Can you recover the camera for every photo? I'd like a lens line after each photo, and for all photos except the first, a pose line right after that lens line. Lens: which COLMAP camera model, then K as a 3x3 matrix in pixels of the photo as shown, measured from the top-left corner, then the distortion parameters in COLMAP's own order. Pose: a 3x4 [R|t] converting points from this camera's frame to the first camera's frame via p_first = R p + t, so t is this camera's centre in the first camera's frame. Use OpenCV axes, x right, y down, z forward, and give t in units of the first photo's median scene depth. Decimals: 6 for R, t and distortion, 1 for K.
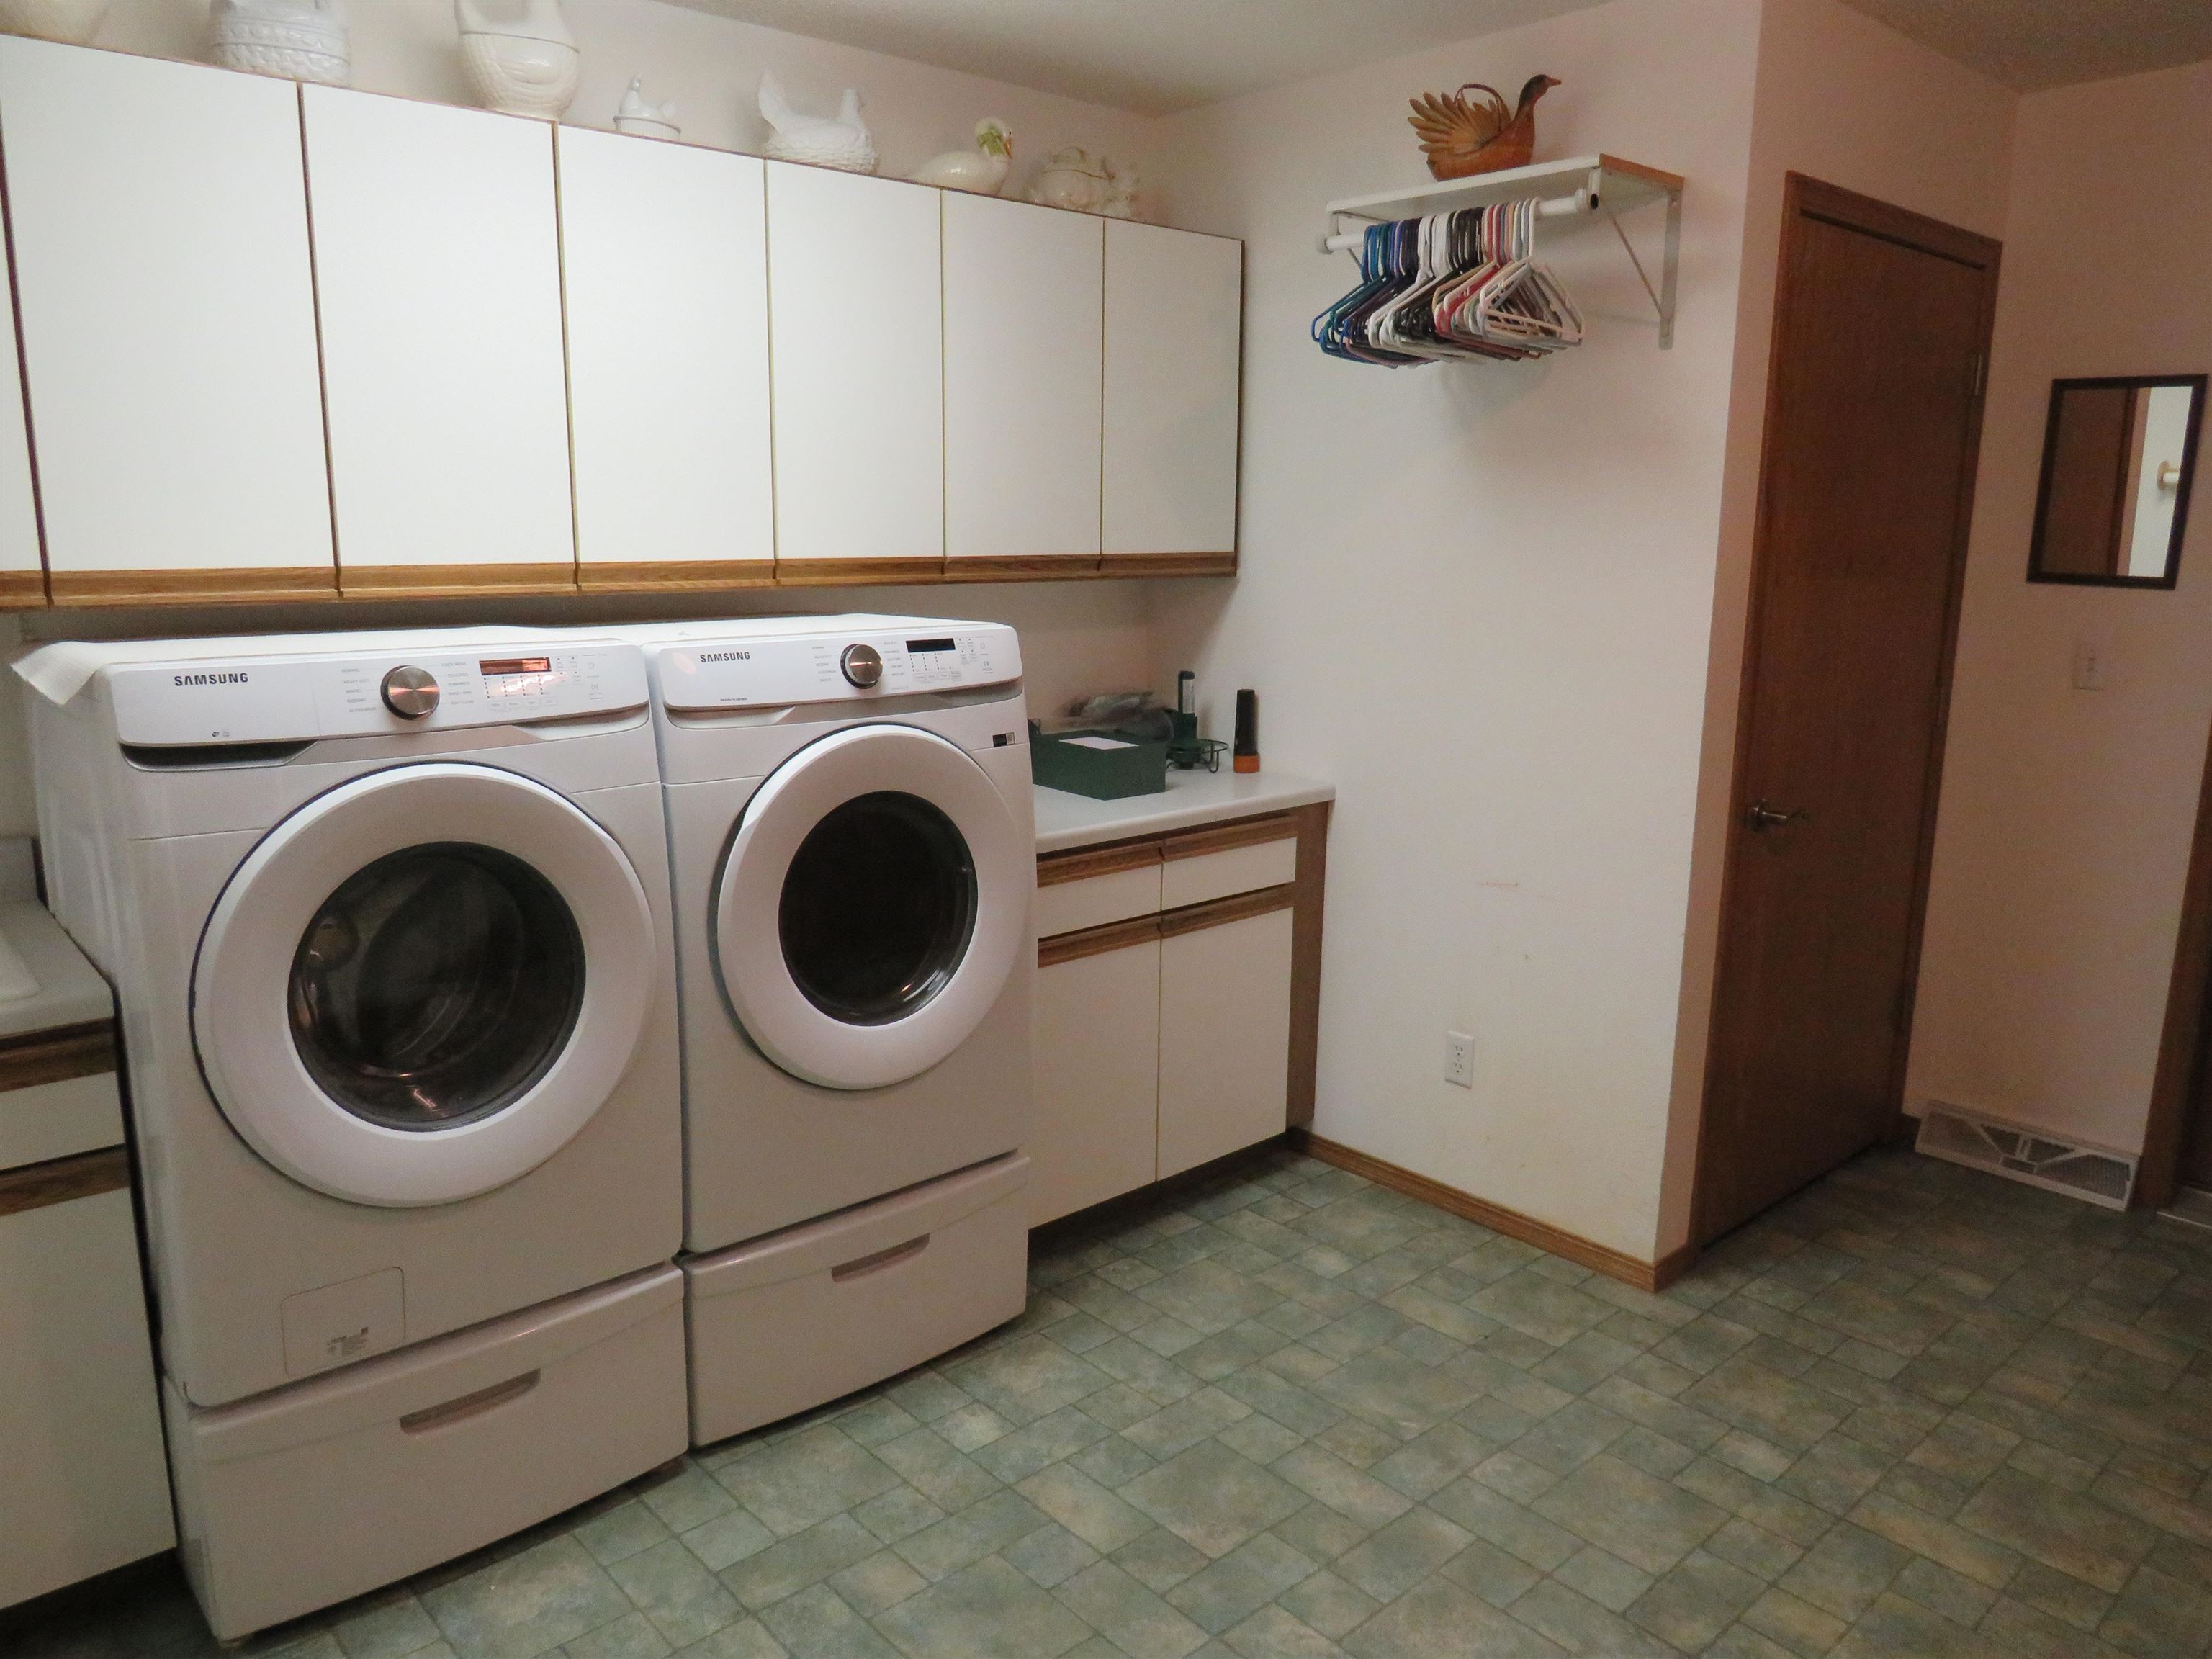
lens RADIAL K [[1565.7, 0, 1104.6], [0, 1565.7, 816.5], [0, 0, 1]] dist [-0.023043, -0.004778]
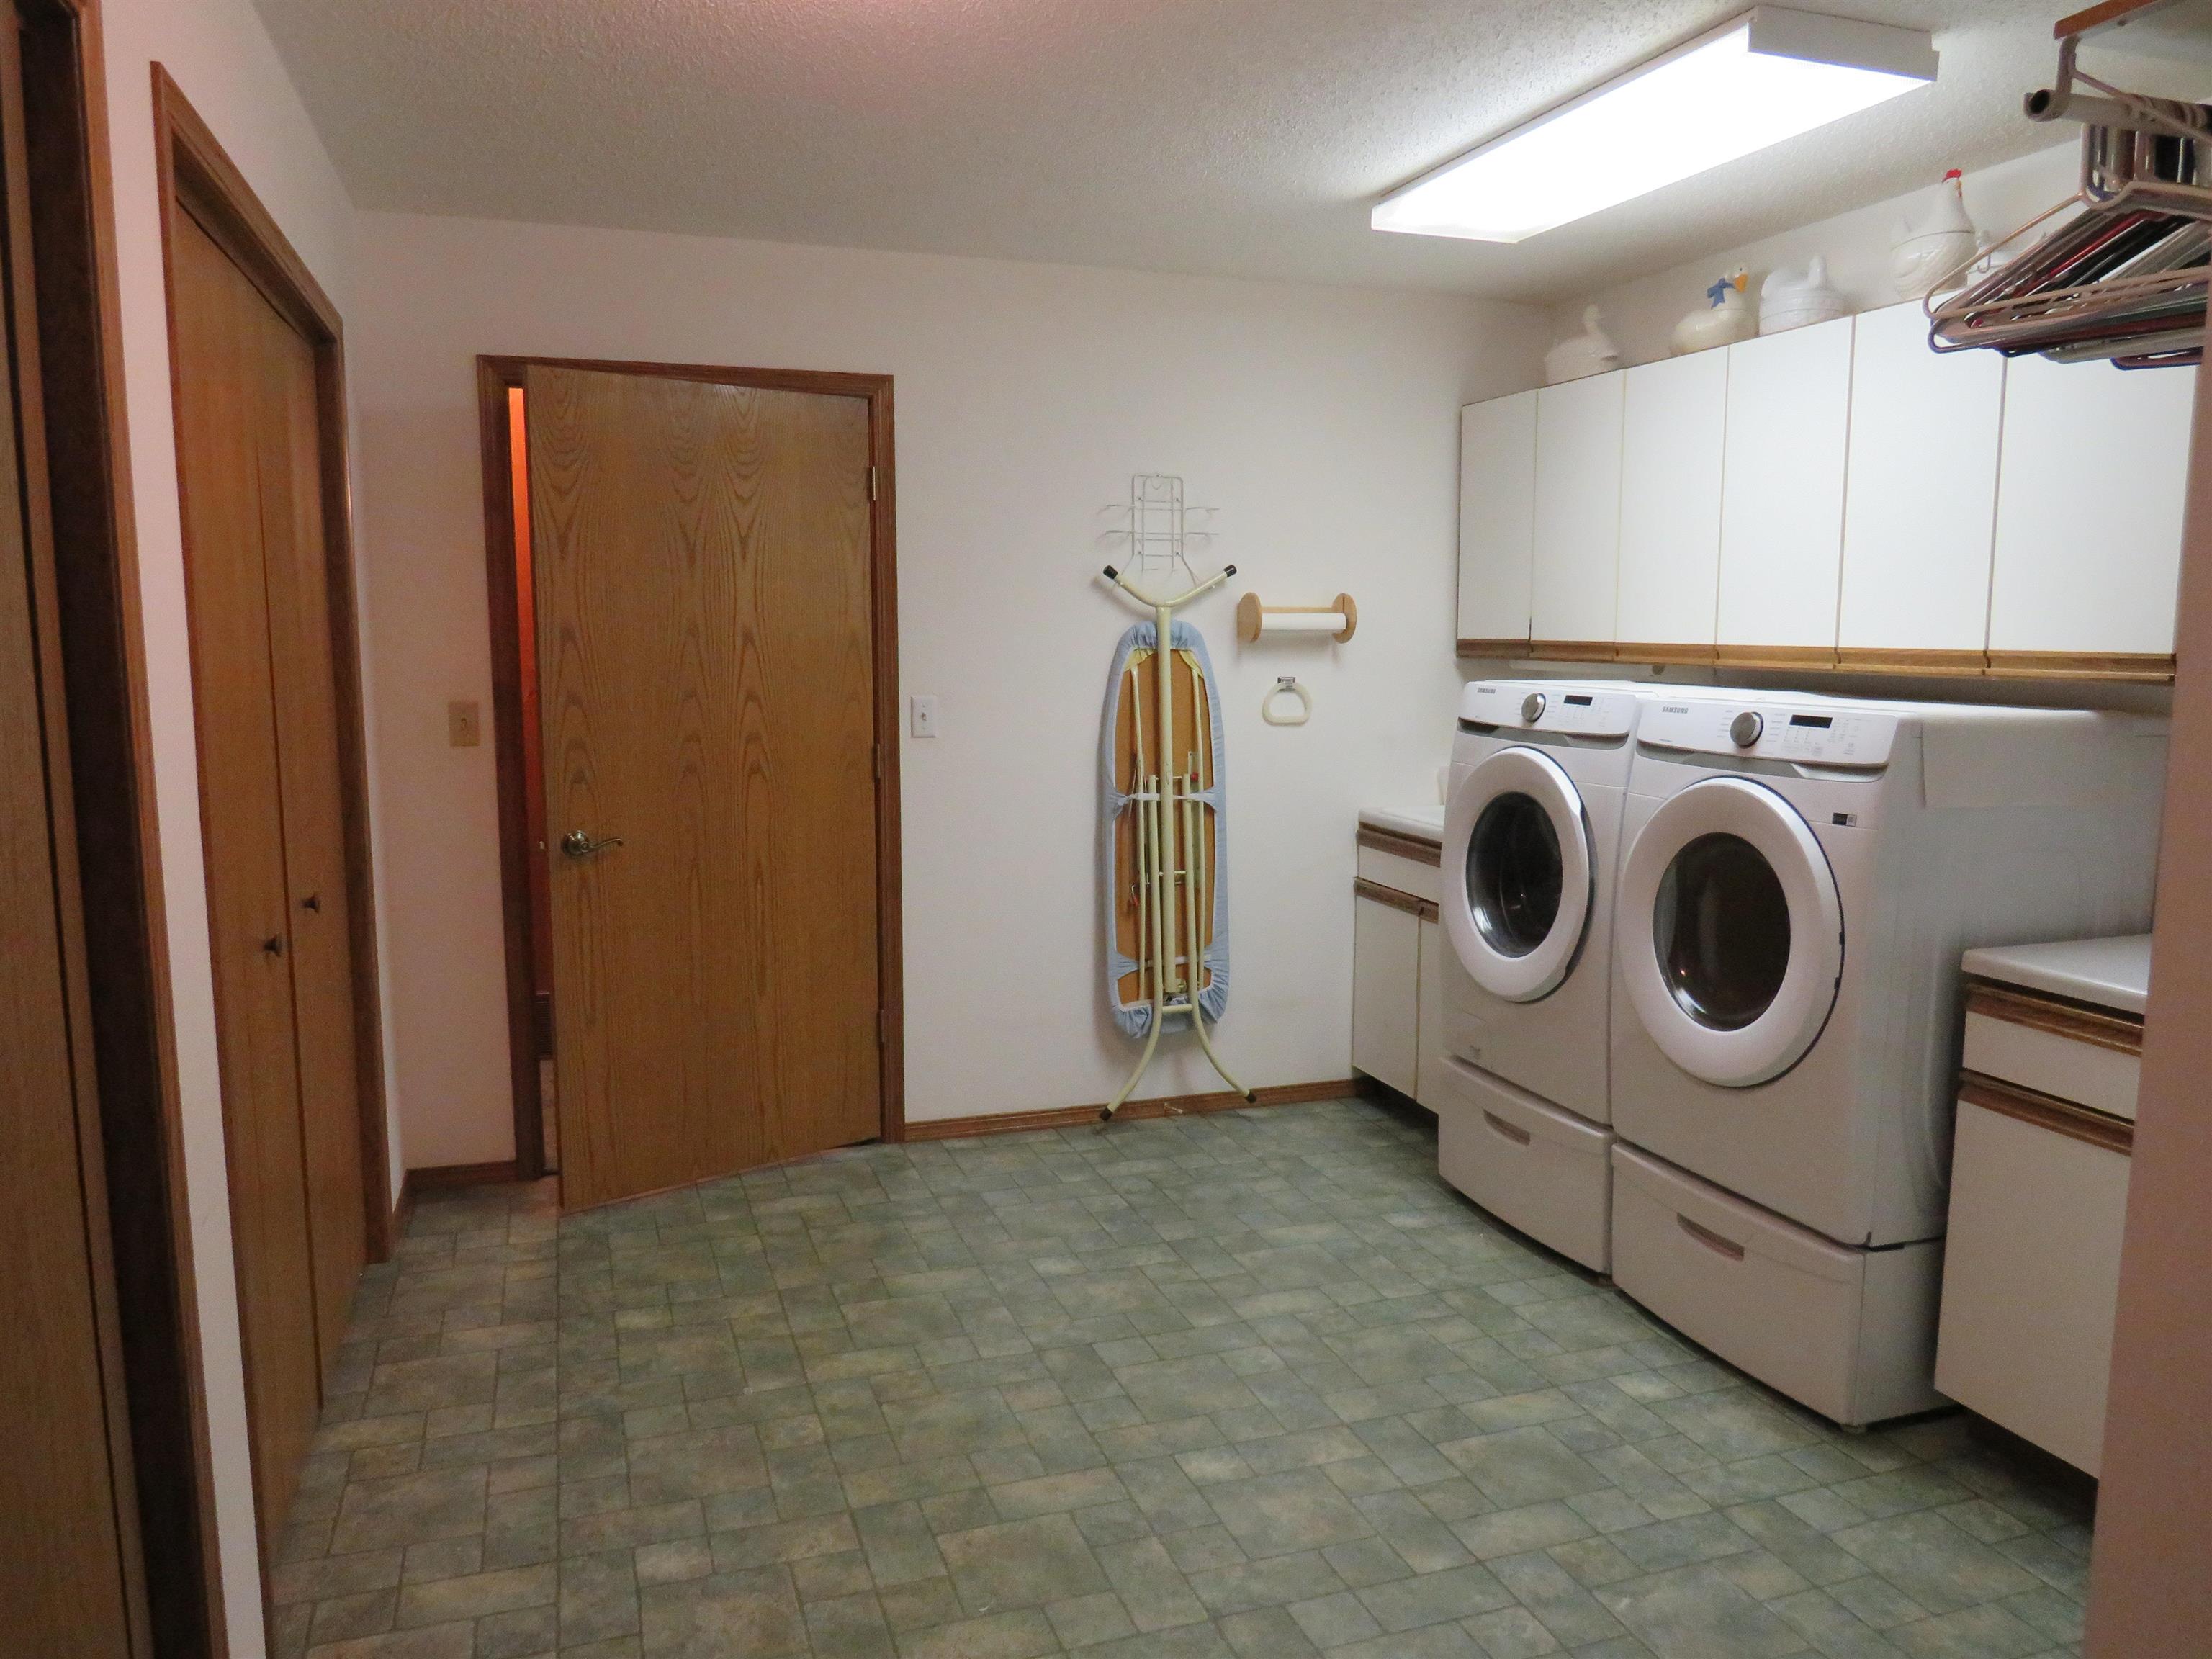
lens RADIAL K [[1565.7, 0, 1106.9], [0, 1565.7, 834.1], [0, 0, 1]] dist [-0.023043, -0.004778]
pose [[-0.382435, 0.113508, -0.916984, 1.120553], [-0.179044, 0.964512, 0.194063, -0.161140], [0.906469, 0.238397, -0.348540, 0.977889]]
